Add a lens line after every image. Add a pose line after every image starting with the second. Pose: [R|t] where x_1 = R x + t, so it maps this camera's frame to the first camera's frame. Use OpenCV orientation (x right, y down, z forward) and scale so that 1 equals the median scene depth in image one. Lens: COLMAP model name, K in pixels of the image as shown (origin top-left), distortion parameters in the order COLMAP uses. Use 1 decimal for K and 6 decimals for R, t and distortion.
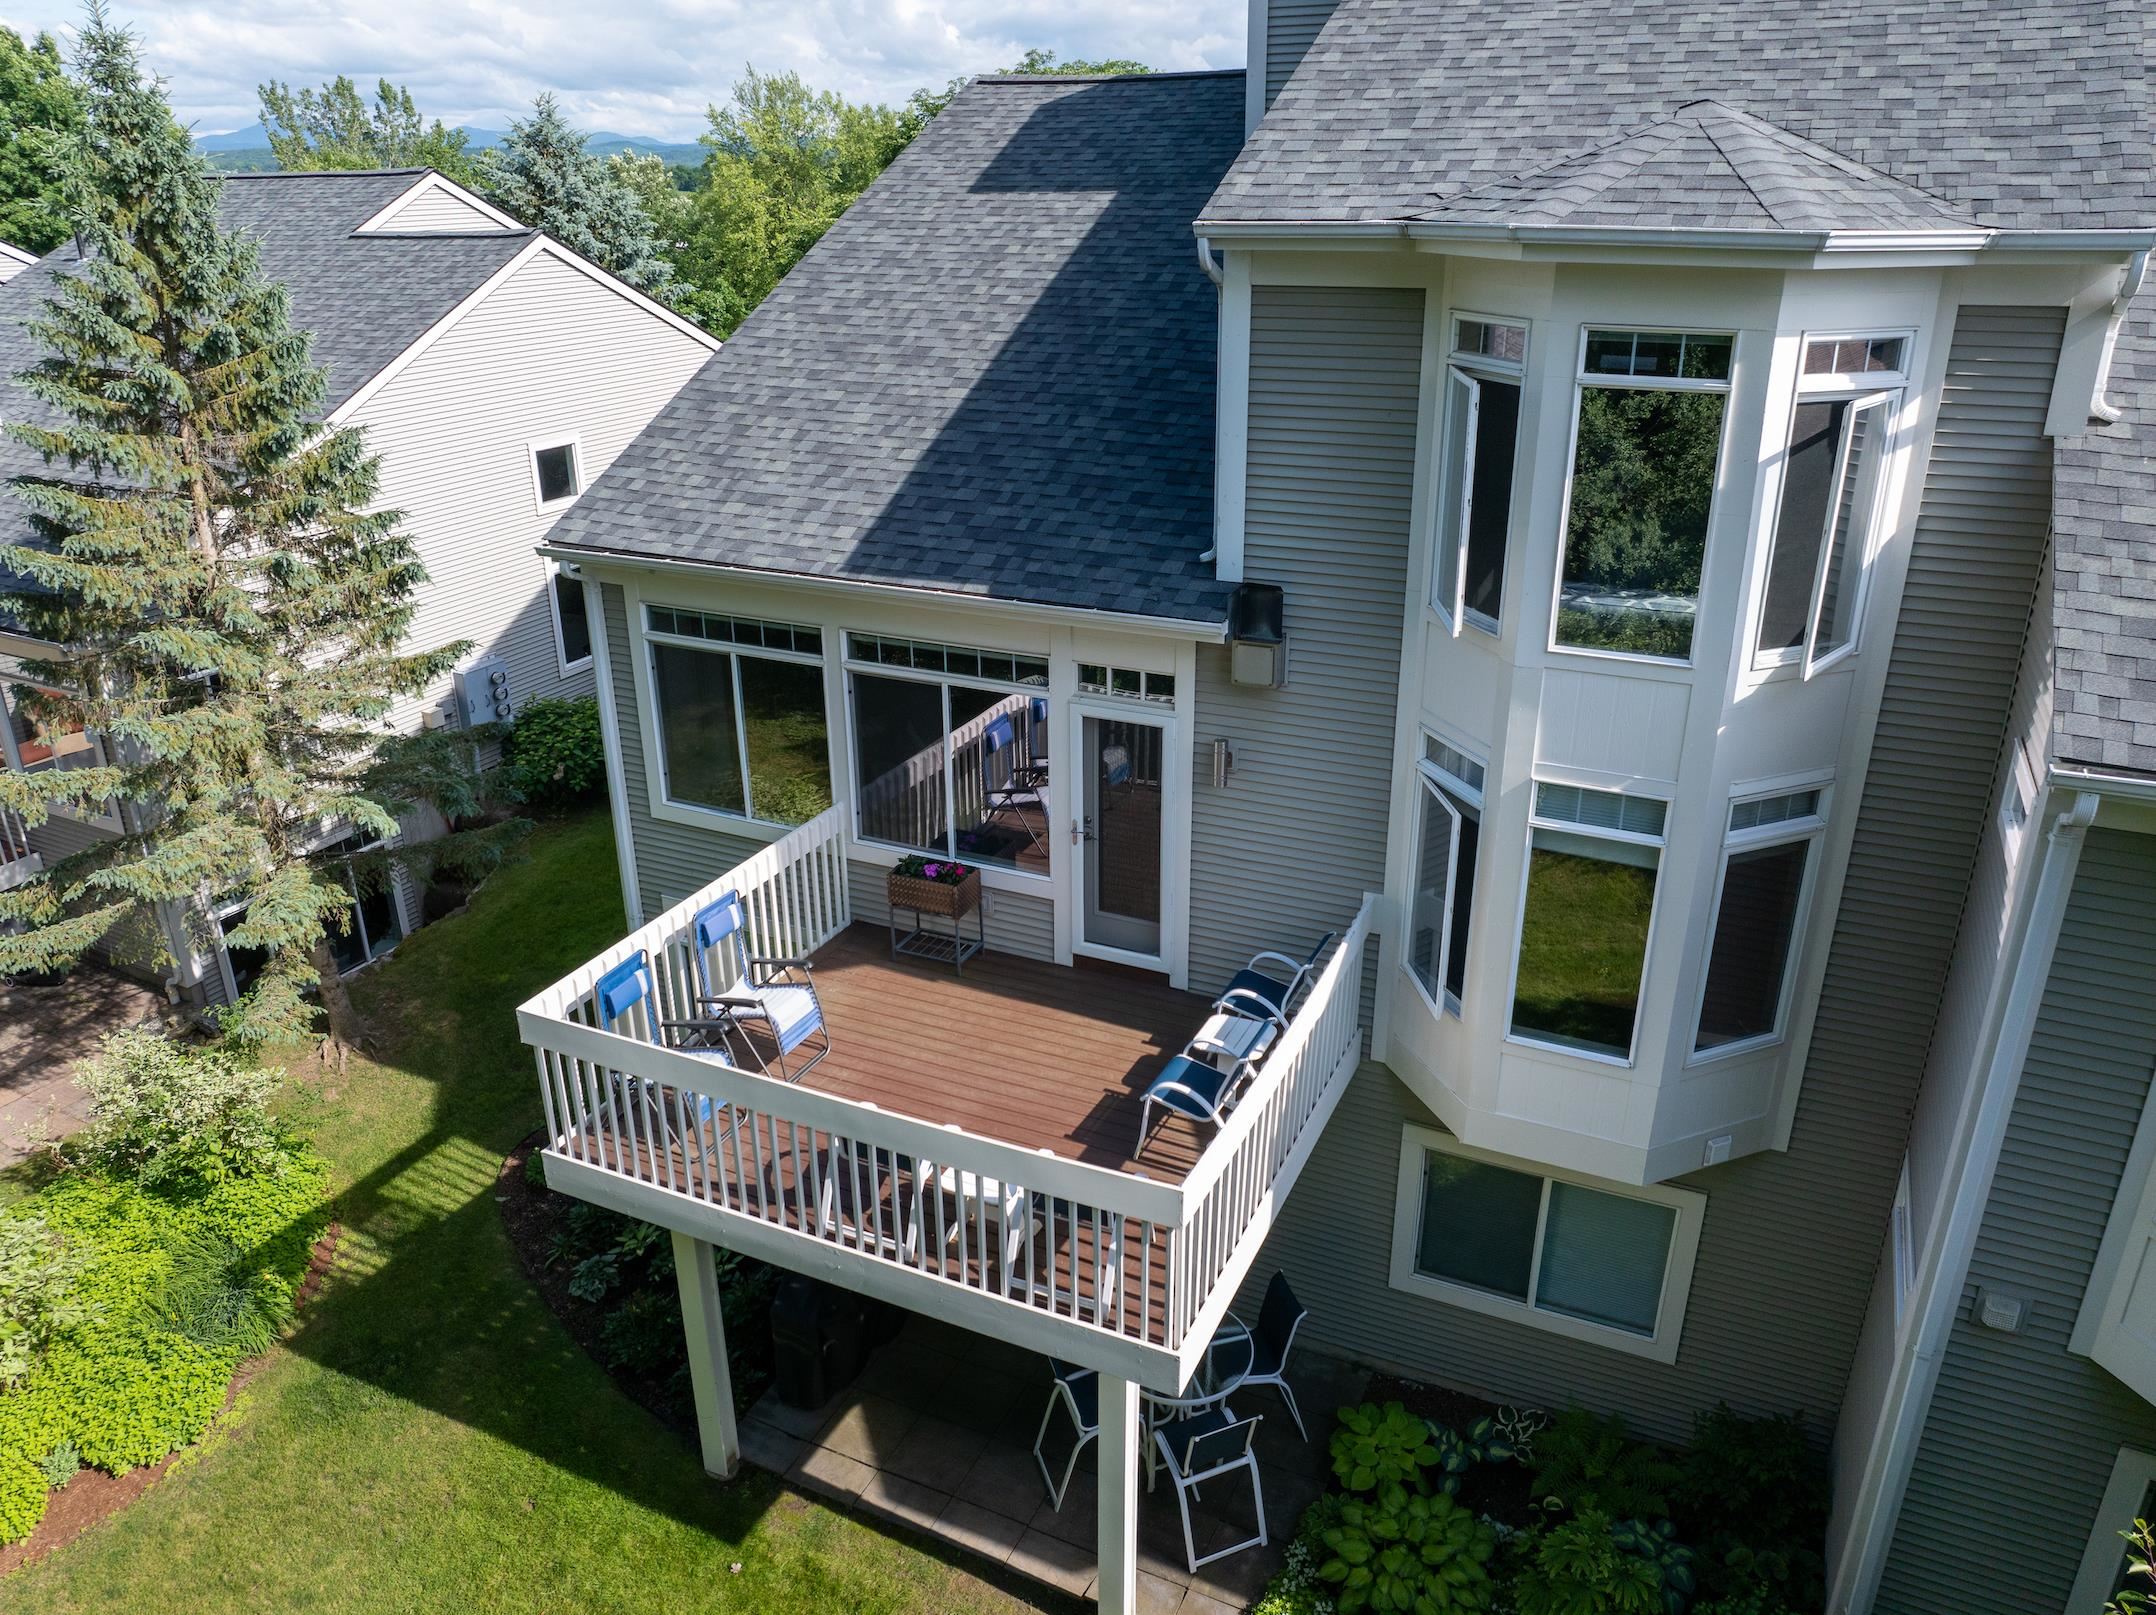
lens RADIAL K [[1518.0, 0, 1078.0], [0, 1518.0, 807.5], [0, 0, 1]] dist [-0.039771, 0.009433]
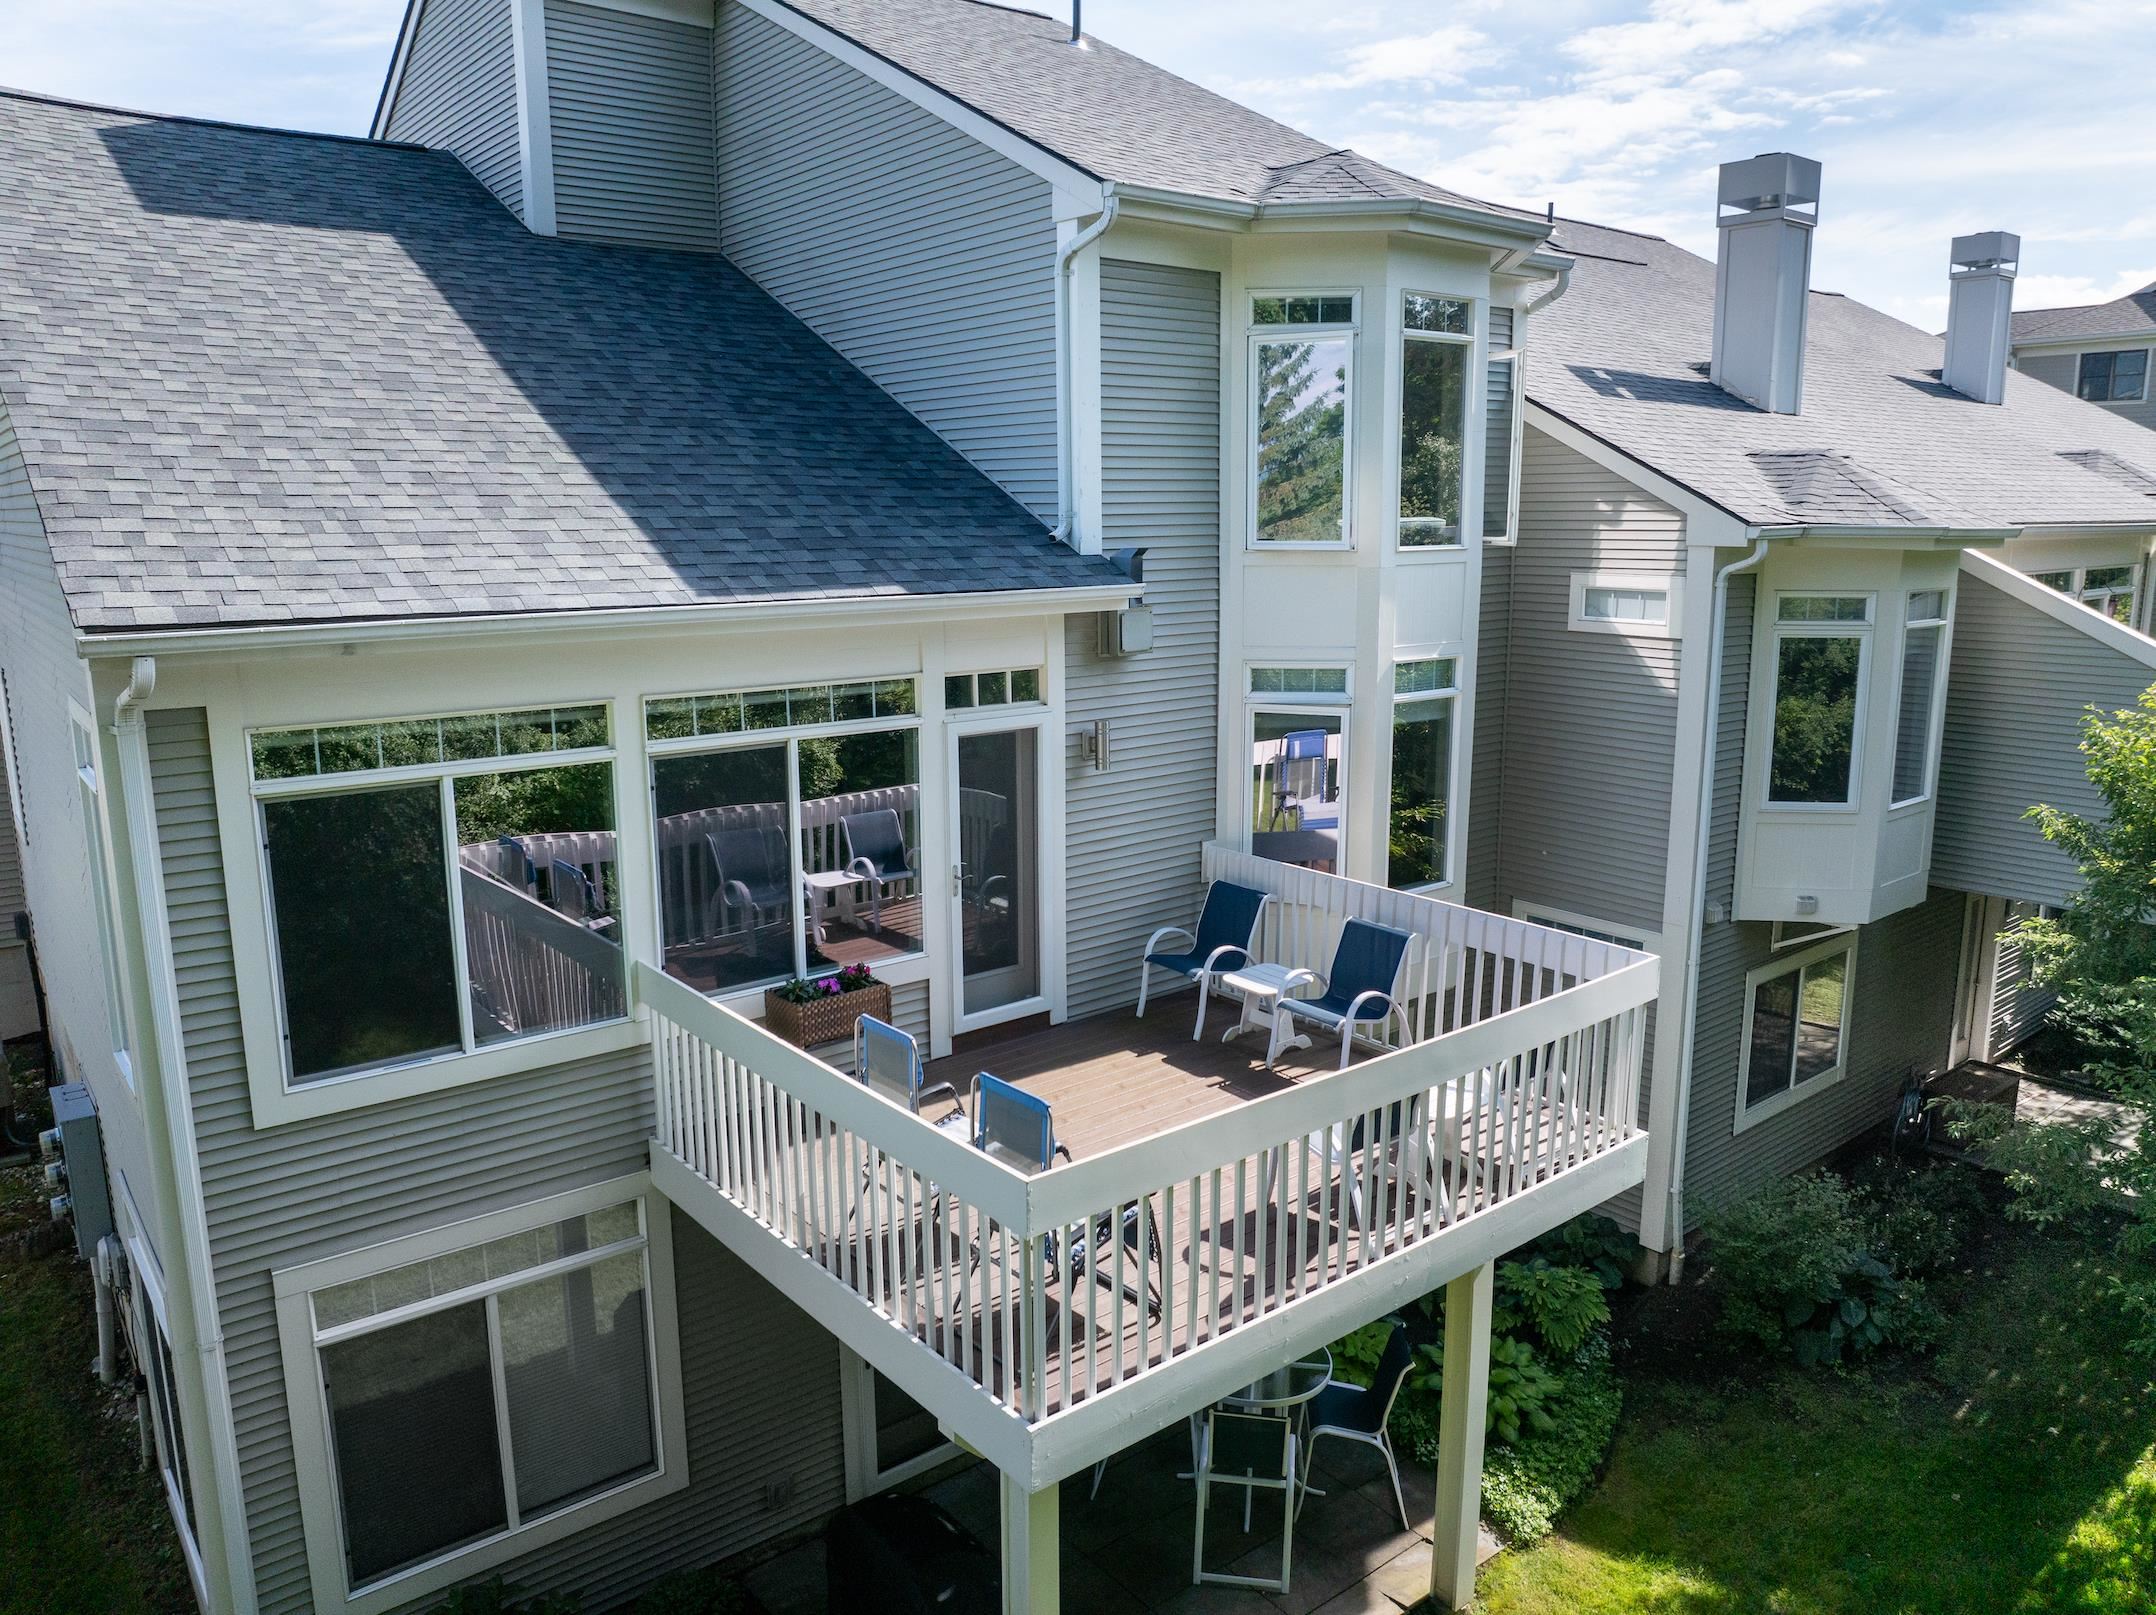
lens RADIAL K [[1518.0, 0, 1078.0], [0, 1518.0, 807.5], [0, 0, 1]] dist [-0.039771, 0.009433]
pose [[0.434151, -0.167120, 0.885203, -0.753656], [0.347158, 0.937782, 0.006782, -0.004154], [-0.831261, 0.304361, 0.465156, 0.559555]]
